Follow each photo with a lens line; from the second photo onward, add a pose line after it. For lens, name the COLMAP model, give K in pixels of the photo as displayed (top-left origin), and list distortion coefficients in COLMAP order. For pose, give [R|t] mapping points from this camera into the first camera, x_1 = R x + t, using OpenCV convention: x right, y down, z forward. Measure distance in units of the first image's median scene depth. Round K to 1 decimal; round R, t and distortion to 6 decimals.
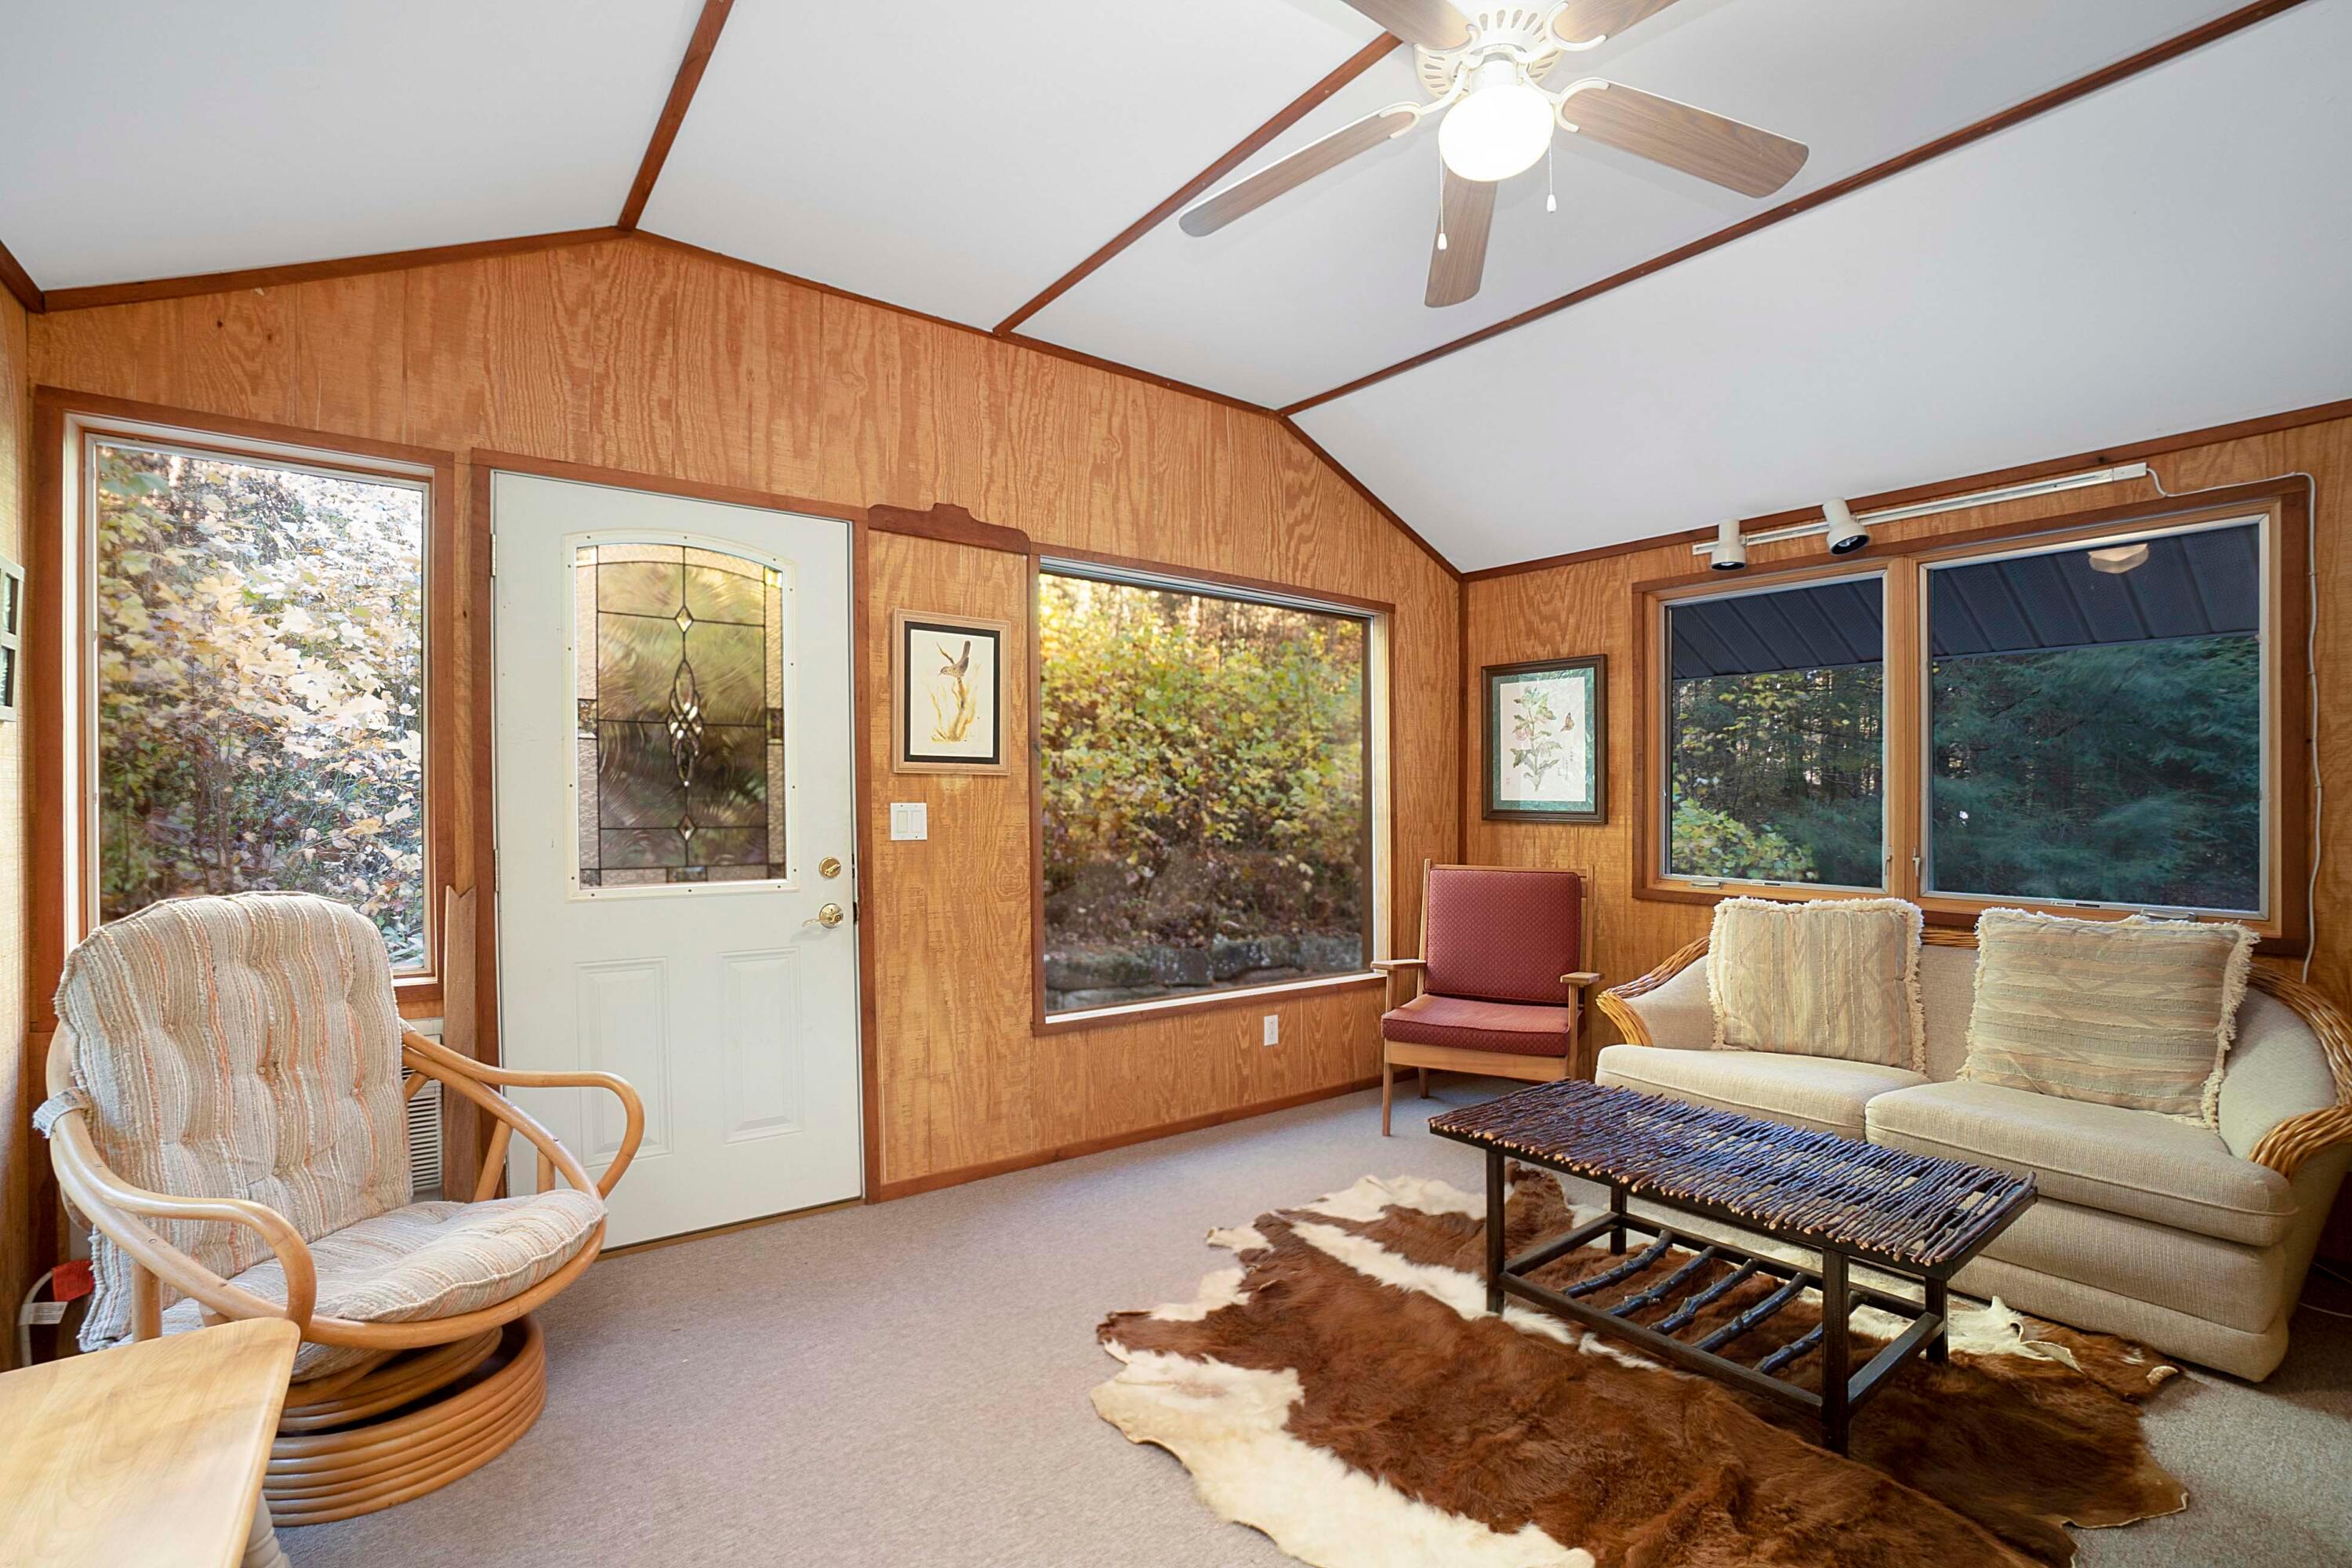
lens RADIAL K [[1059.4, 0, 1191.2], [0, 1059.4, 792.0], [0, 0, 1]] dist [-0.049085, 0.011375]
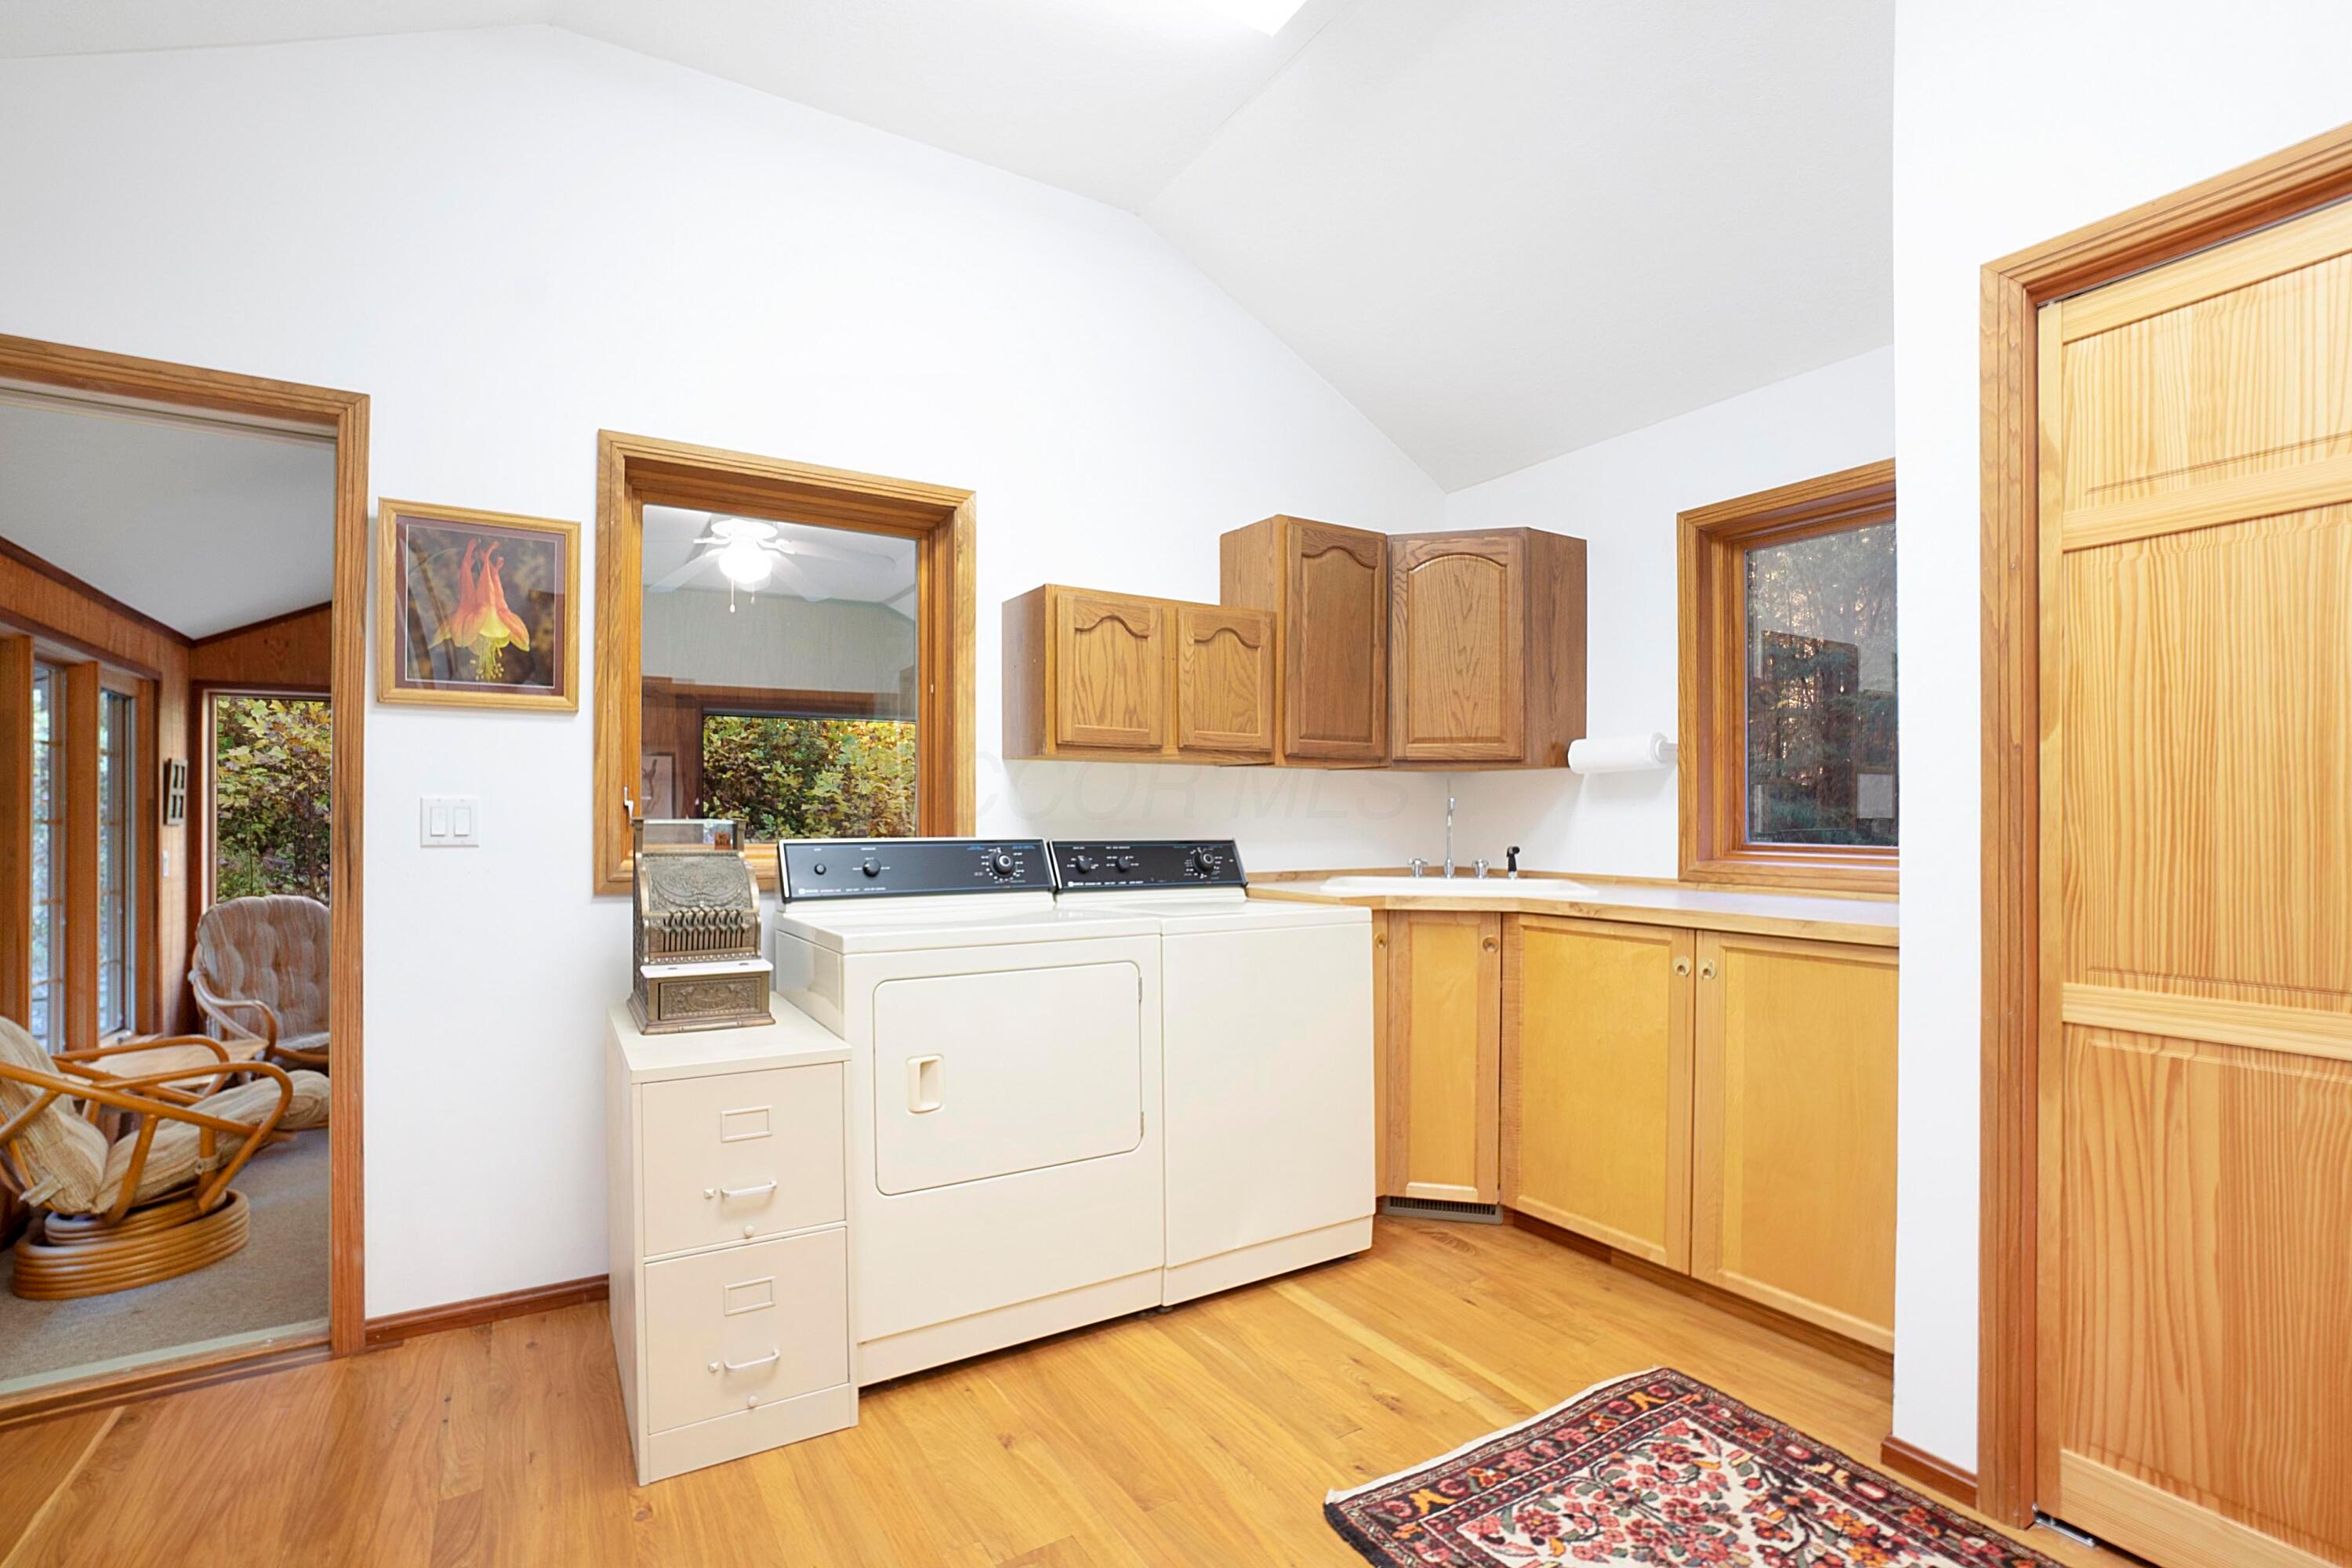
lens RADIAL K [[1059.4, 0, 1165.9], [0, 1059.4, 800.7], [0, 0, 1]] dist [-0.049085, 0.011375]
pose [[0.995204, -0.007869, -0.097499, 1.466331], [0.006403, 0.999862, -0.015339, -0.073774], [0.097607, 0.014641, 0.995117, -1.247124]]
